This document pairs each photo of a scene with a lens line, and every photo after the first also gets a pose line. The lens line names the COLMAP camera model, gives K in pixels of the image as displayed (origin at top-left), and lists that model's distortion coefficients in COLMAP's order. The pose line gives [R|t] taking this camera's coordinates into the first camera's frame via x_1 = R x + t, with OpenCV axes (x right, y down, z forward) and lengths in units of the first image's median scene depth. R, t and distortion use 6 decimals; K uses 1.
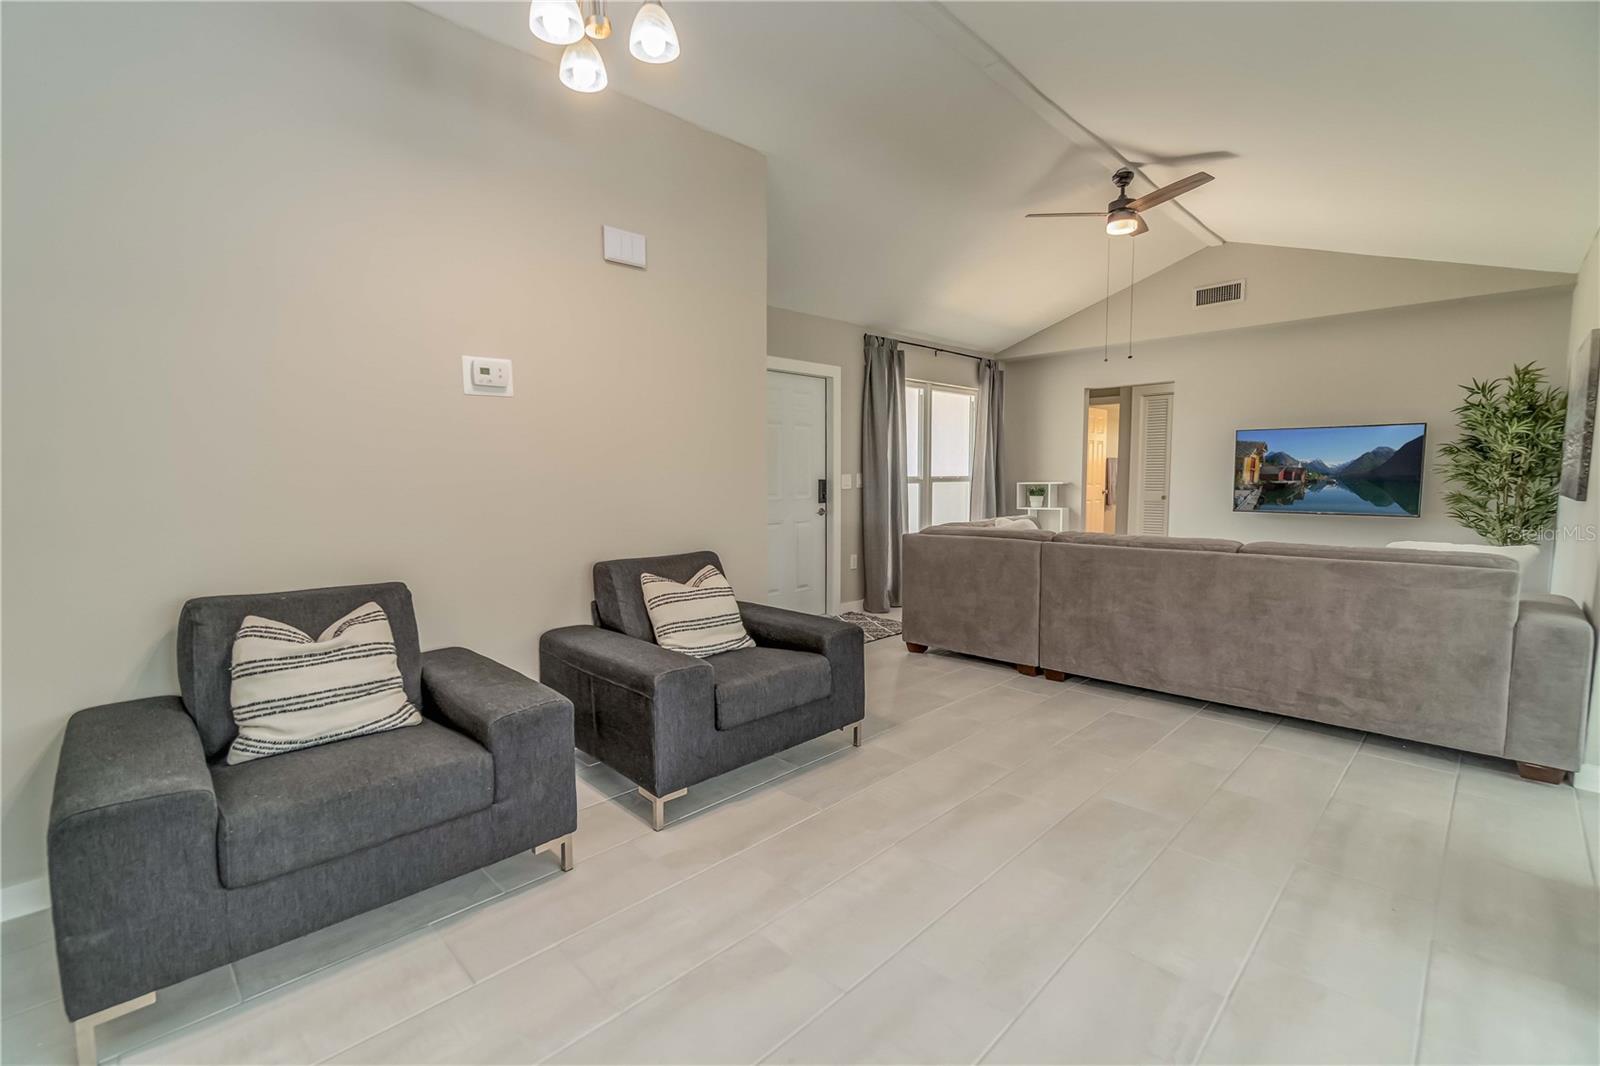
lens RADIAL K [[692.4, 0, 794.6], [0, 692.4, 530.7], [0, 0, 1]] dist [-0.007941, 0.000993]
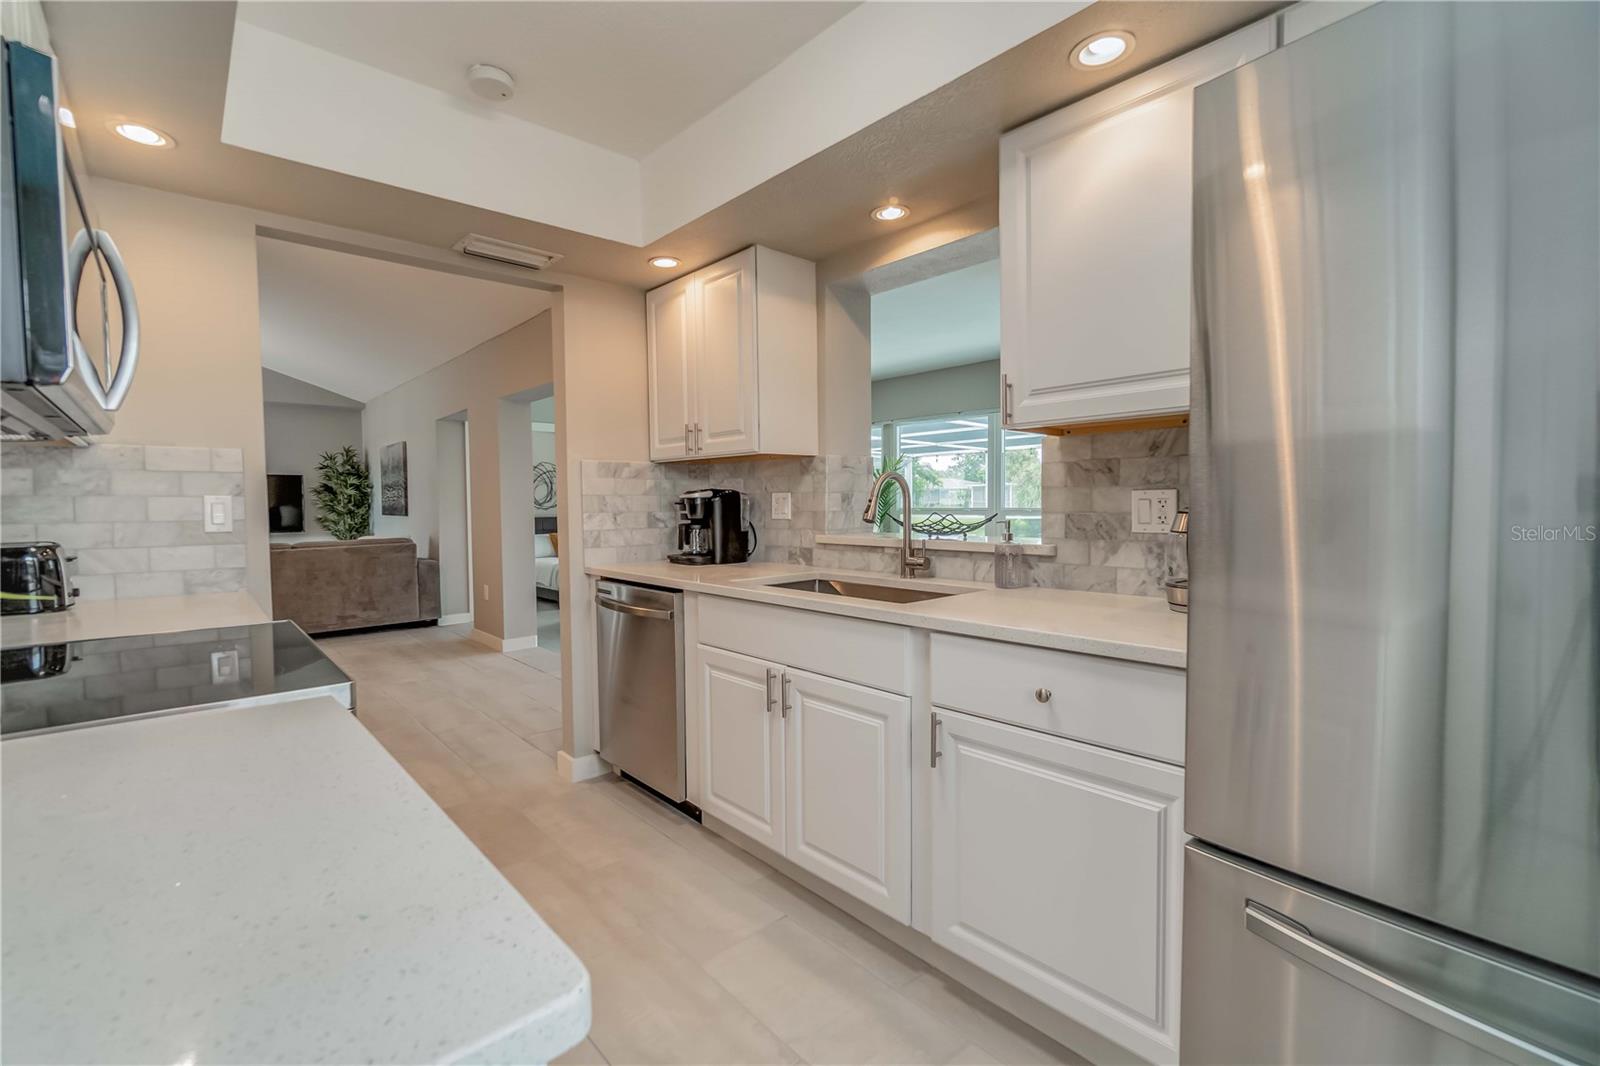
lens RADIAL K [[692.4, 0, 792.7], [0, 692.4, 528.9], [0, 0, 1]] dist [-0.007941, 0.000993]
pose [[0.033964, -0.037842, 0.998706, -0.920235], [0.094878, 0.994892, 0.034471, 0.034954], [-0.994909, 0.093584, 0.037381, -0.294339]]
